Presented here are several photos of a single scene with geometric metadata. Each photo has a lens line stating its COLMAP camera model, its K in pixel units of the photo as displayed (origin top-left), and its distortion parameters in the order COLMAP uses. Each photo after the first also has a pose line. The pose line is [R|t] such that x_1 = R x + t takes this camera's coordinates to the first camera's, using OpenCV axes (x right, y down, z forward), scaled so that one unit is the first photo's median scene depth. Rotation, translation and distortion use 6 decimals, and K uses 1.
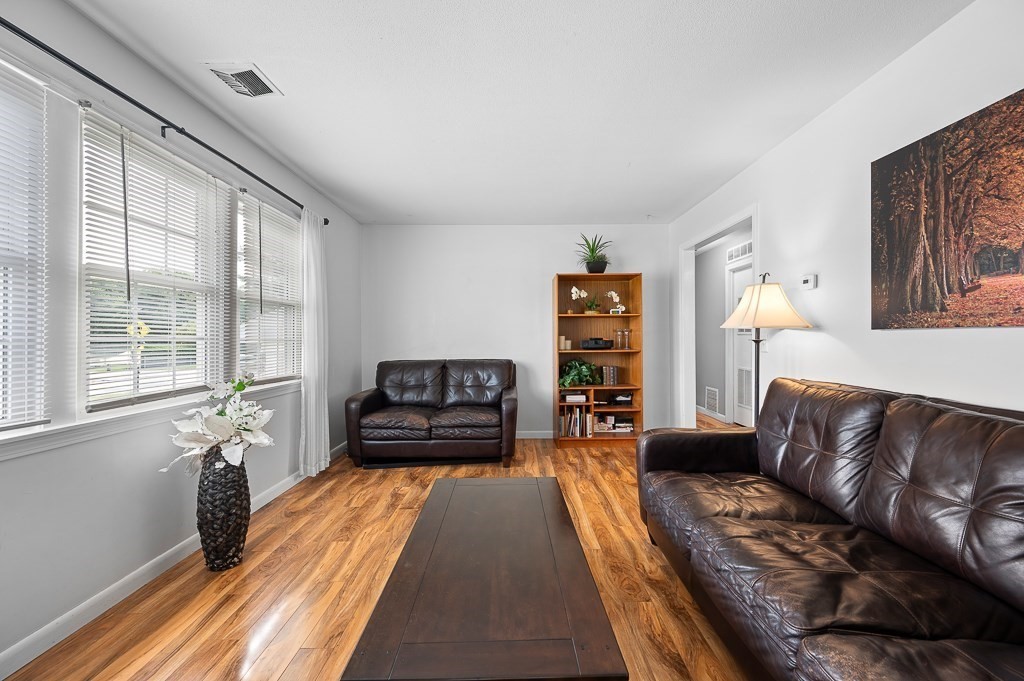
lens RADIAL K [[408.8, 0, 512.4], [0, 408.8, 338.3], [0, 0, 1]] dist [0.000709, -0.000003]
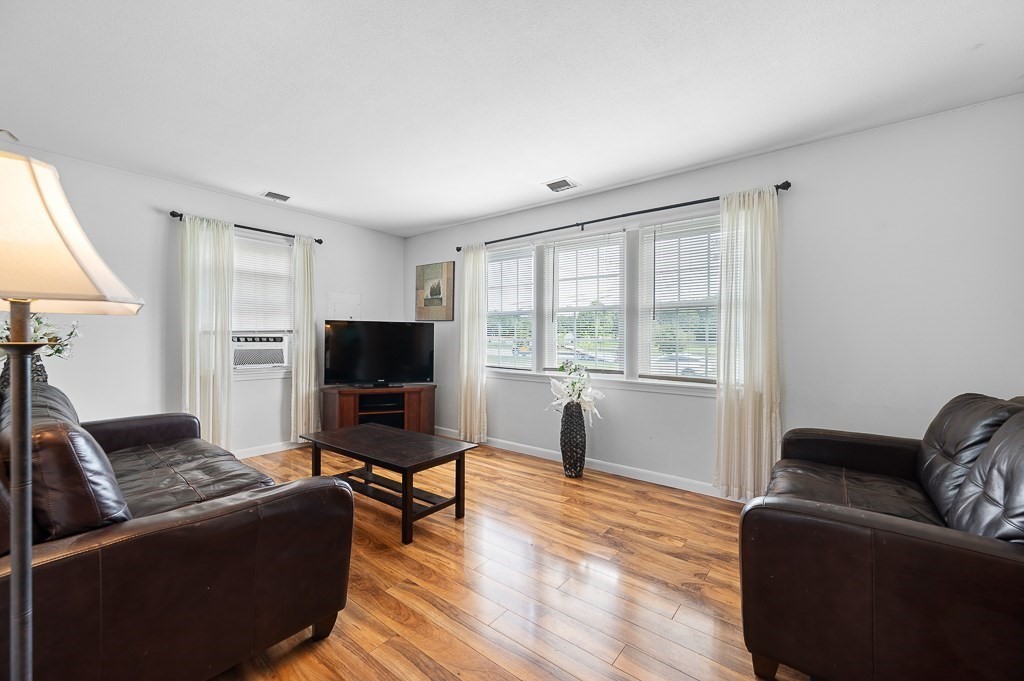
lens RADIAL K [[408.8, 0, 511.3], [0, 408.8, 339.9], [0, 0, 1]] dist [0.000709, -0.000003]
pose [[-0.620718, -0.000925, -0.784033, 0.586510], [-0.006571, 0.999970, 0.004023, -0.002858], [0.784006, 0.007649, -0.620706, 1.414983]]
